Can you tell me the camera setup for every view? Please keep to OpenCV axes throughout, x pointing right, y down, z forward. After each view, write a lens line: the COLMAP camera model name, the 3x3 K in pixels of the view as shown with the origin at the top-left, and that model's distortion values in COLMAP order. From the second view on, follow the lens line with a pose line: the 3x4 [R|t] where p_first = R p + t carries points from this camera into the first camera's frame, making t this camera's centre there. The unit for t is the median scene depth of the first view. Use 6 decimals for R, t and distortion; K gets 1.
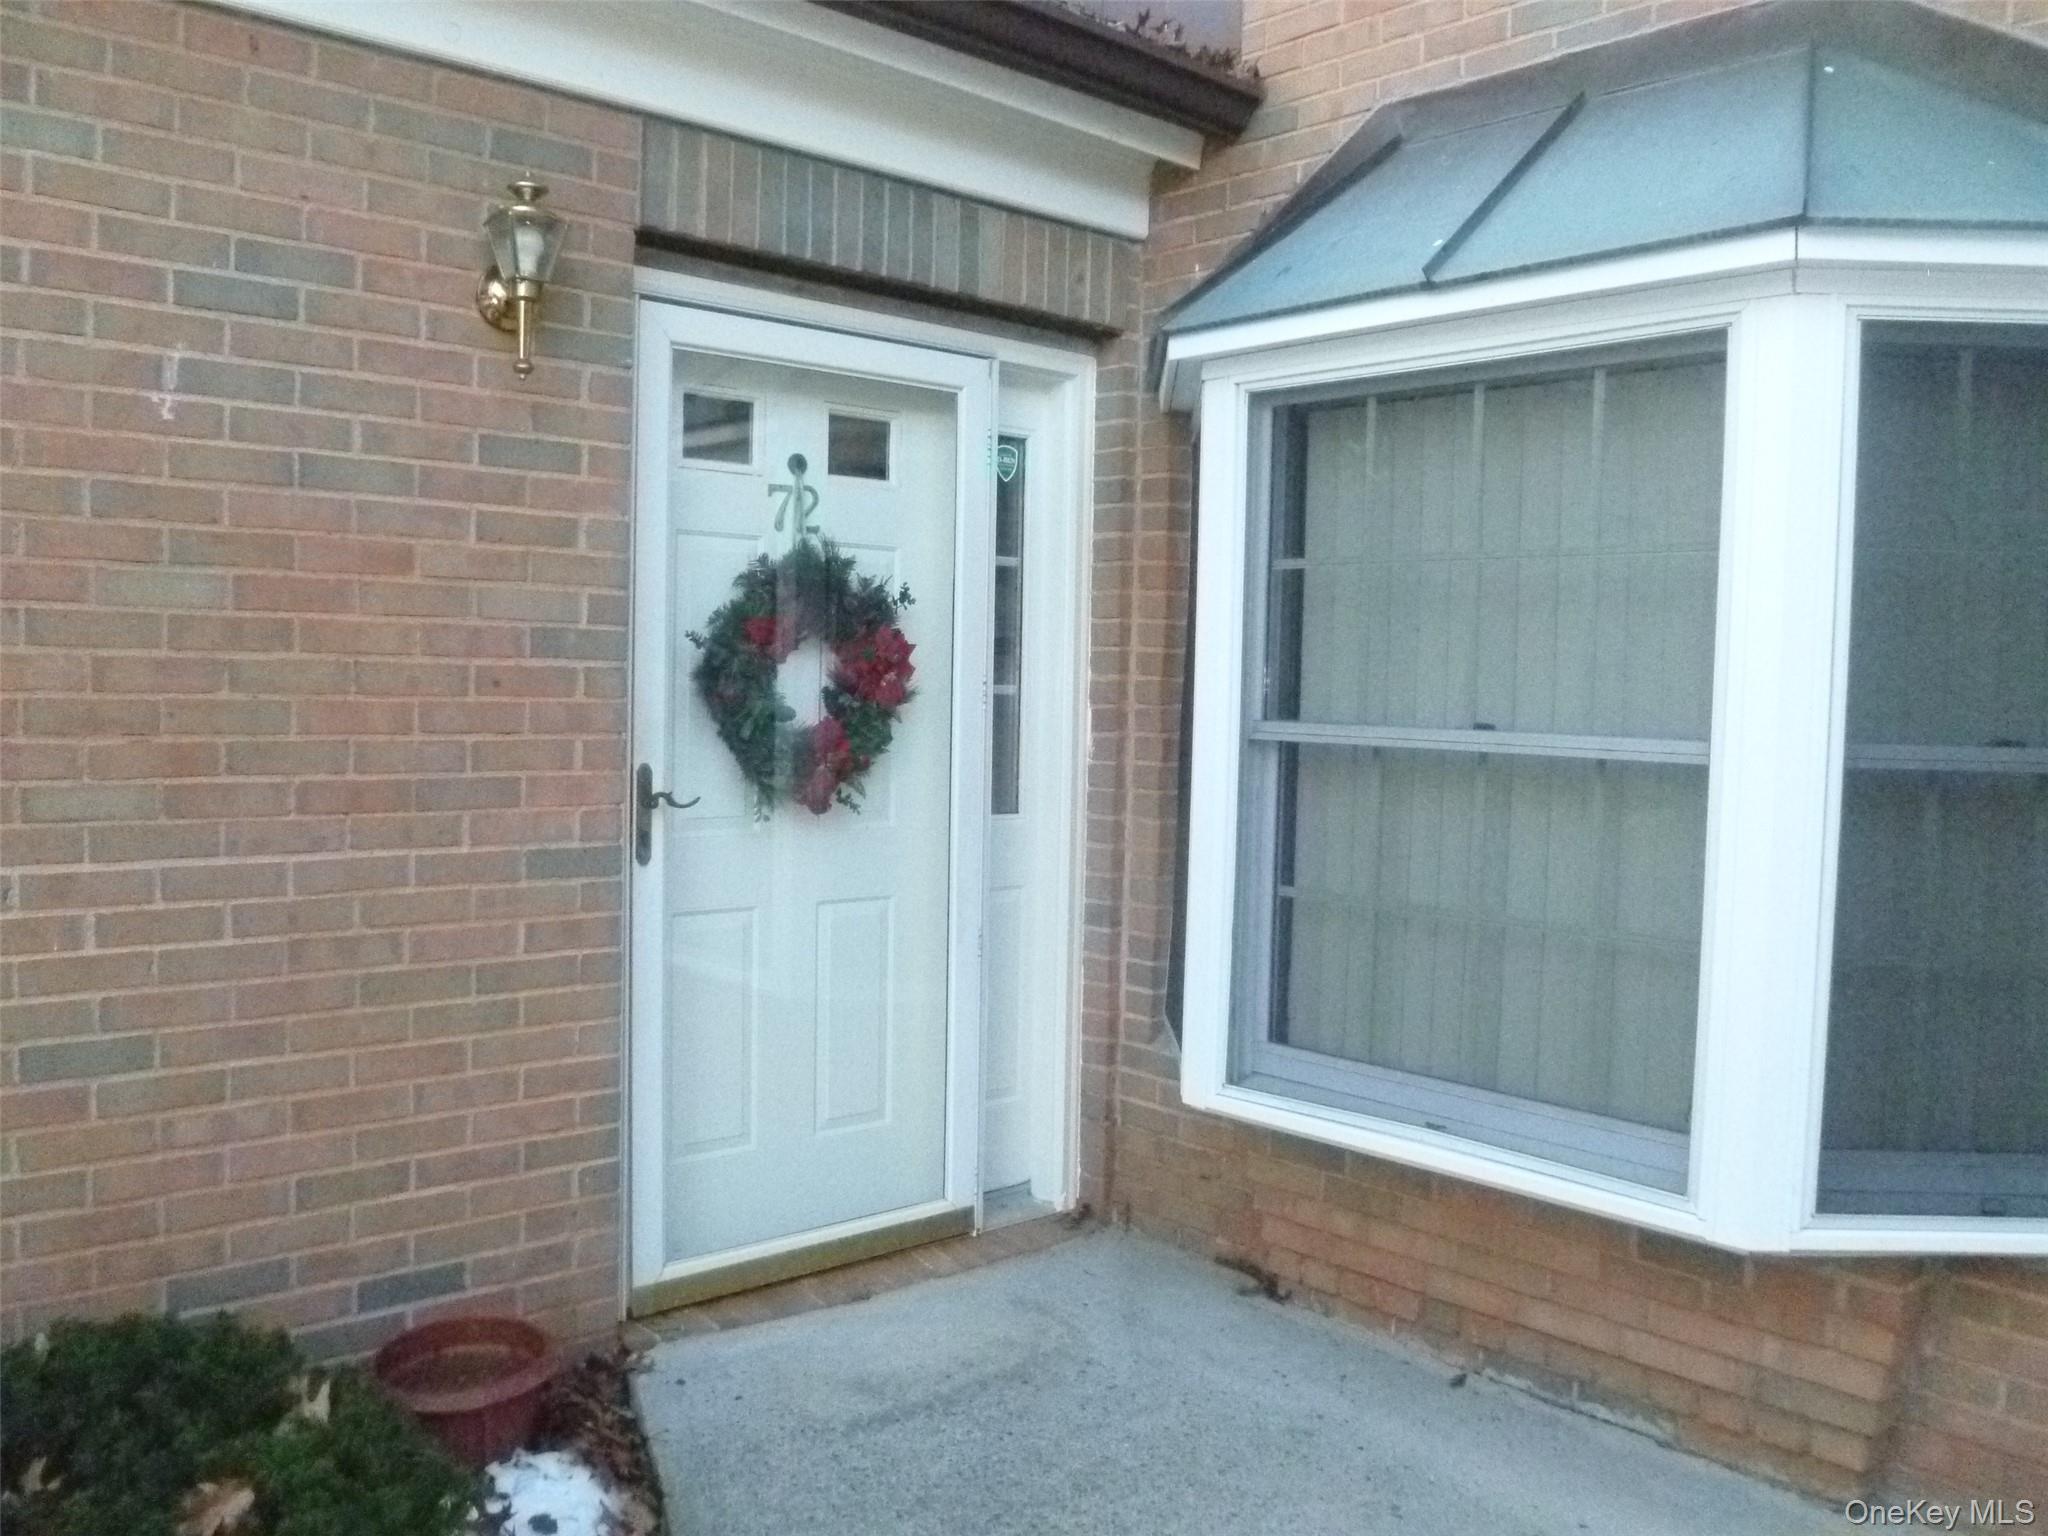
lens RADIAL K [[1717.3, 0, 1024.0], [0, 1717.3, 768.0], [0, 0, 1]] dist [-0.091719, 0.042350]
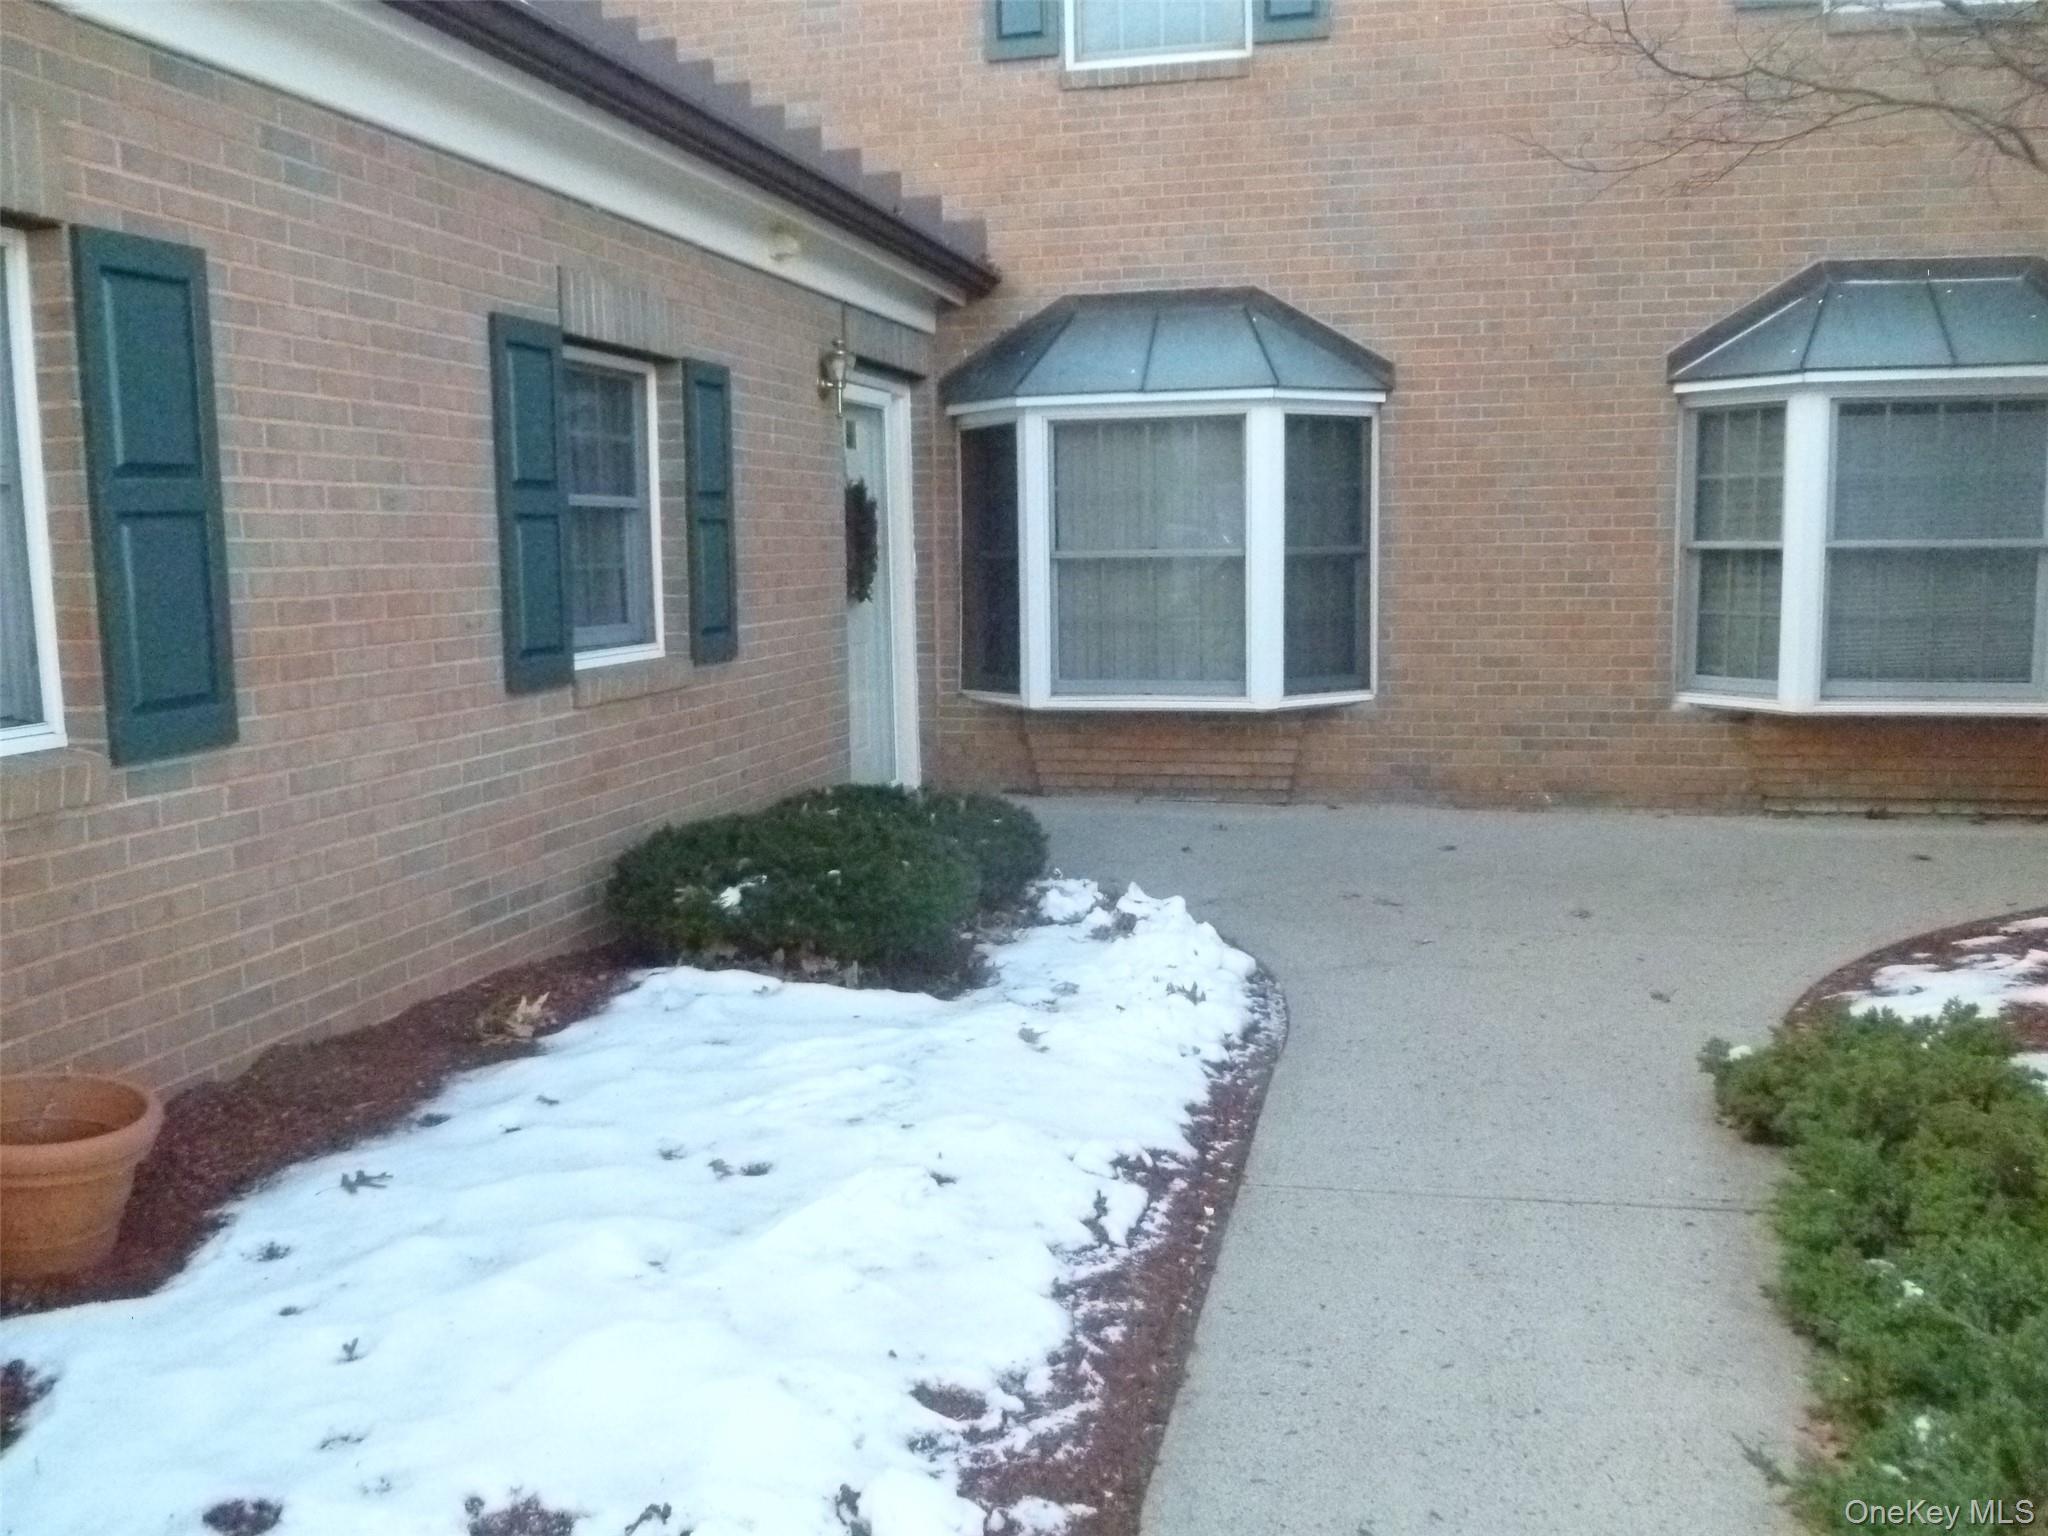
lens RADIAL K [[1717.3, 0, 1024.0], [0, 1717.3, 768.0], [0, 0, 1]] dist [-0.091719, 0.042350]
pose [[0.825704, -0.113071, 0.552655, -1.338156], [0.066356, 0.992372, 0.103896, 0.023865], [-0.560187, -0.049115, 0.826909, -1.084365]]
